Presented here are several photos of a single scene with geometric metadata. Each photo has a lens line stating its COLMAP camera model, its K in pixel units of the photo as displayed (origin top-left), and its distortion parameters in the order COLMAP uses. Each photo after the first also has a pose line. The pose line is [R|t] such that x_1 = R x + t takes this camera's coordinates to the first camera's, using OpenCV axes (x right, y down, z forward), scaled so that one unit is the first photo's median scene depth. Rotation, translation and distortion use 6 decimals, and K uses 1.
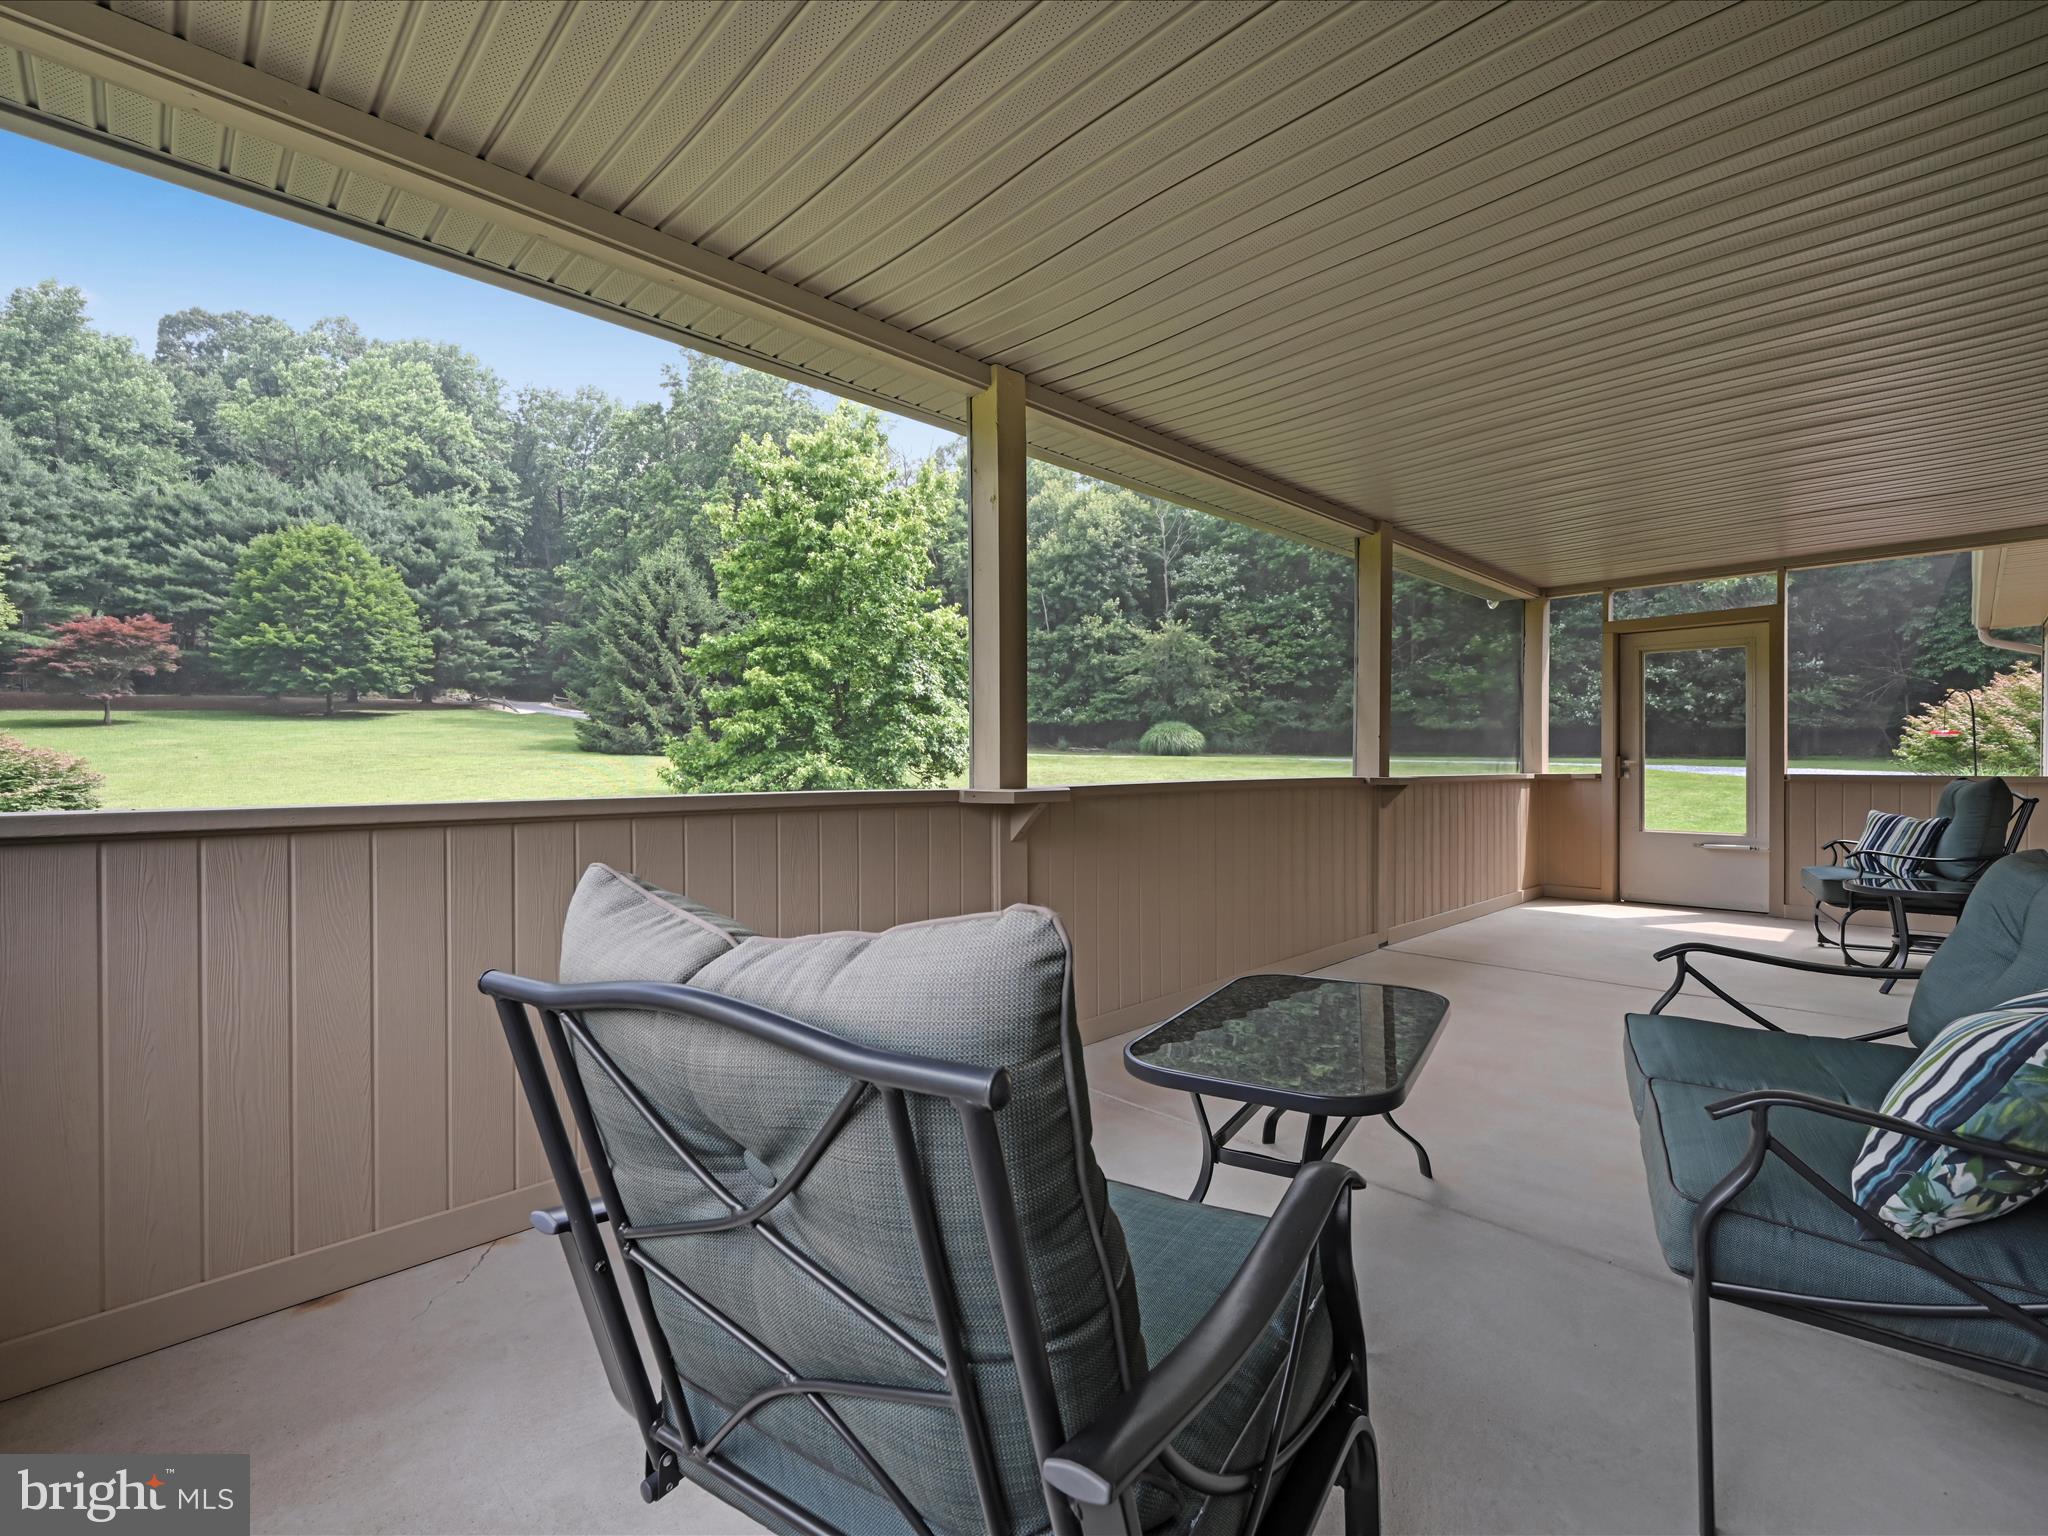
lens RADIAL K [[911.0, 0, 1022.6], [0, 911.0, 796.6], [0, 0, 1]] dist [0.001415, 0.000492]
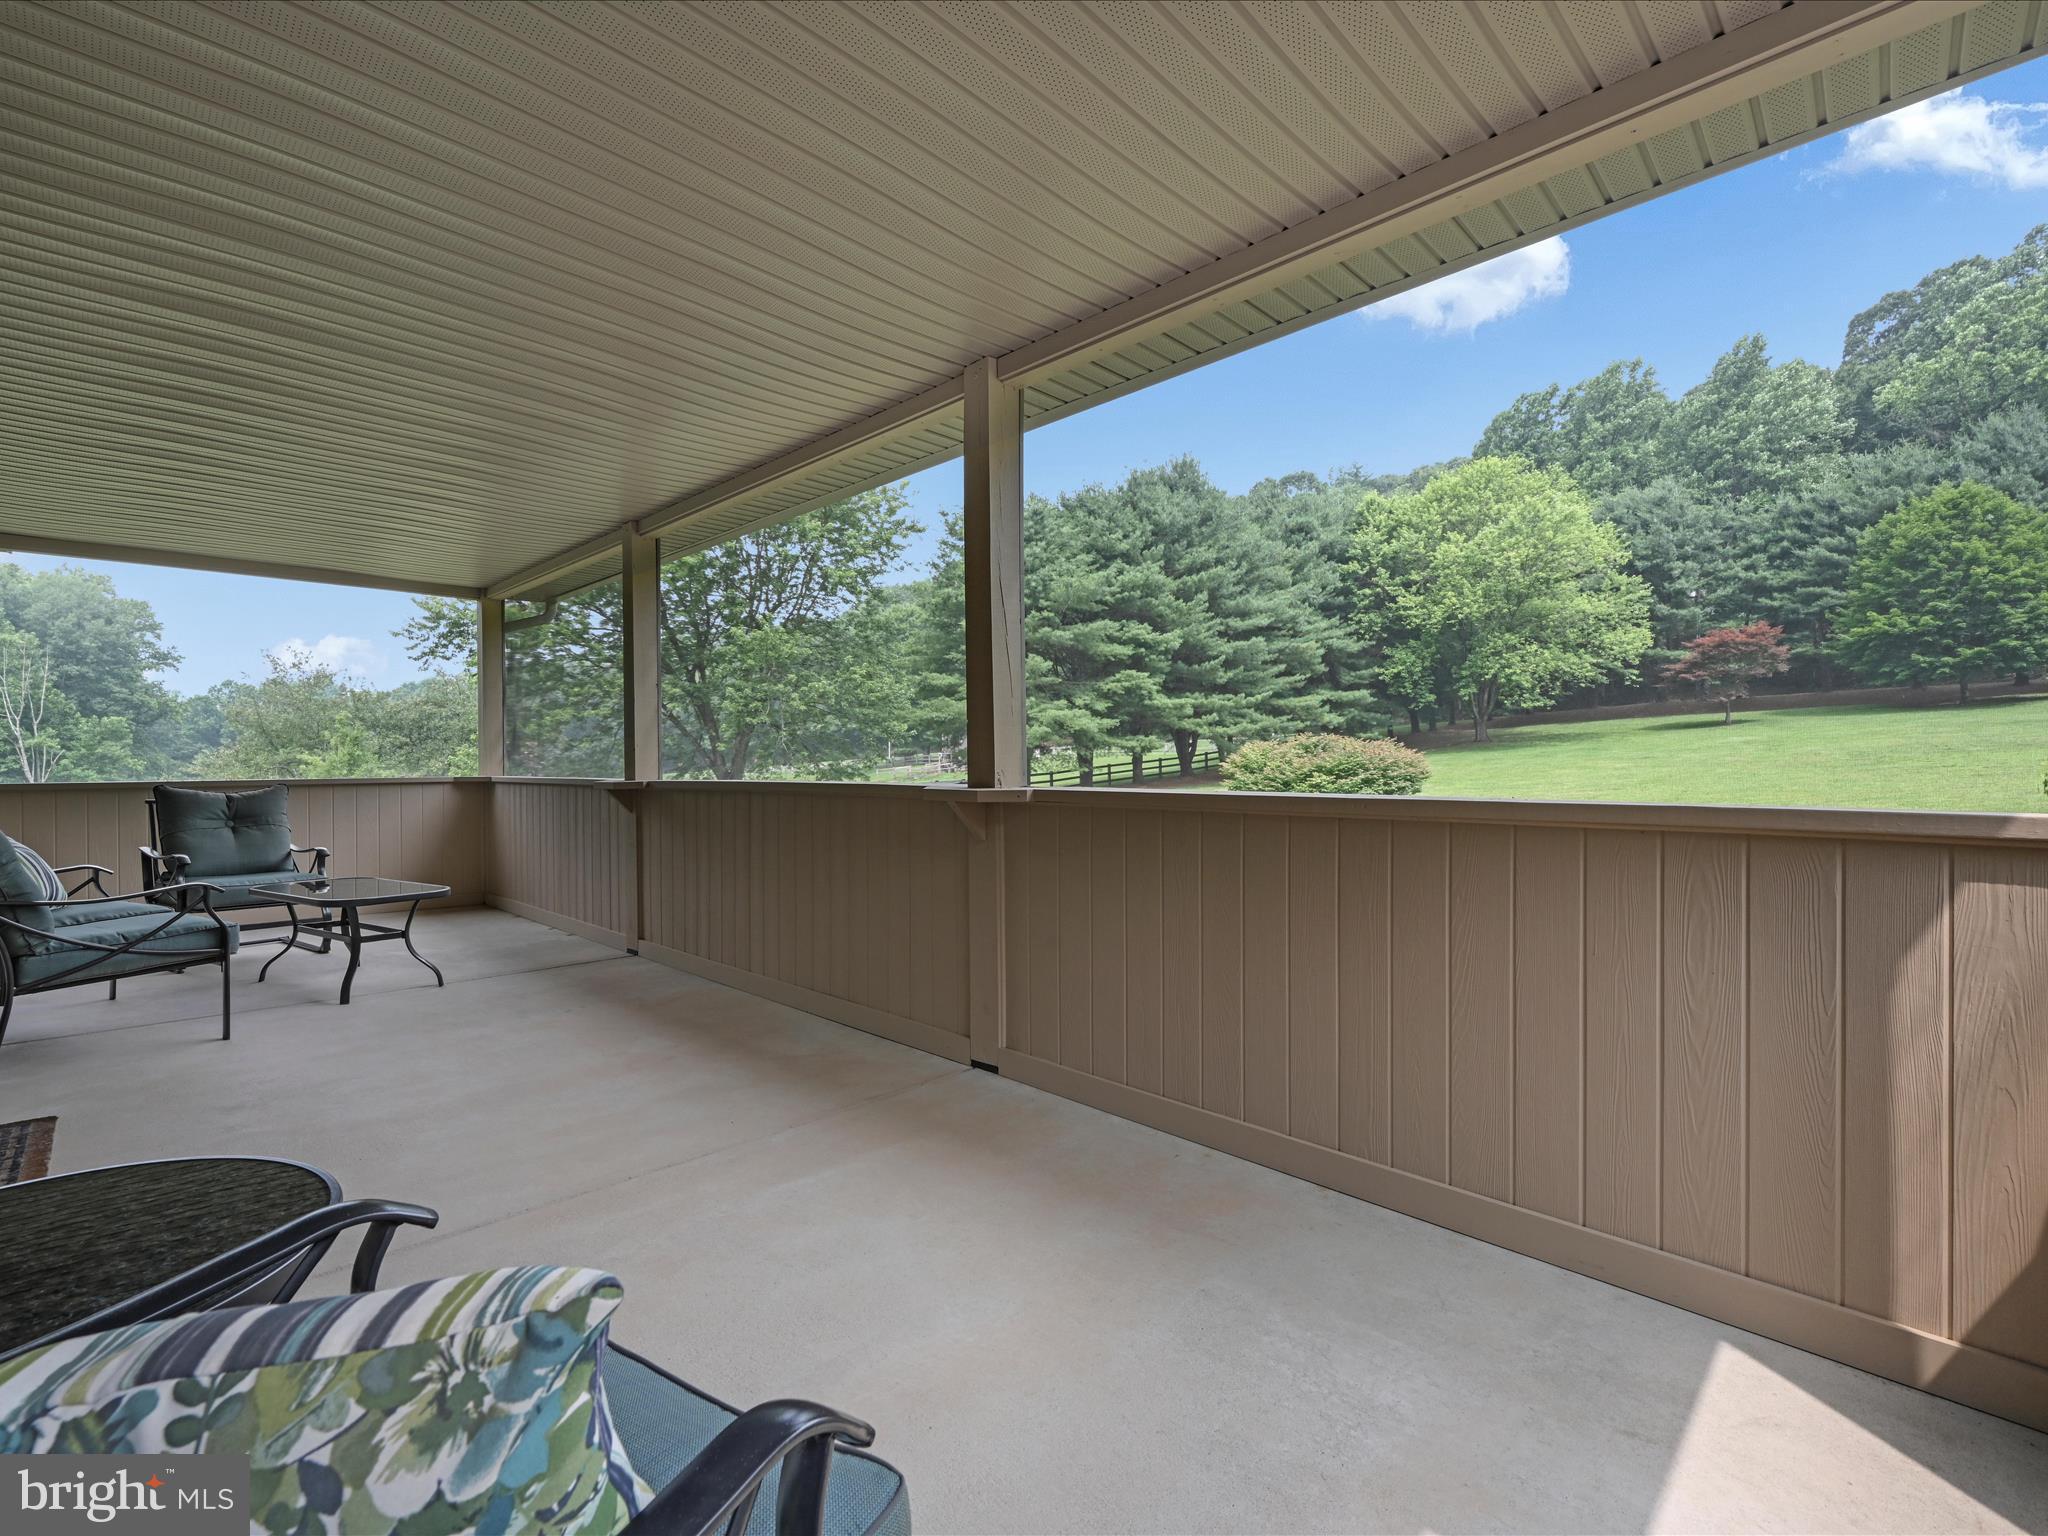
lens RADIAL K [[911.0, 0, 1022.6], [0, 911.0, 796.6], [0, 0, 1]] dist [0.001415, 0.000492]
pose [[0.036891, 0.043739, -0.998362, 0.082244], [-0.038830, 0.998350, 0.042304, -0.004186], [0.998565, 0.037206, 0.038529, 0.086796]]
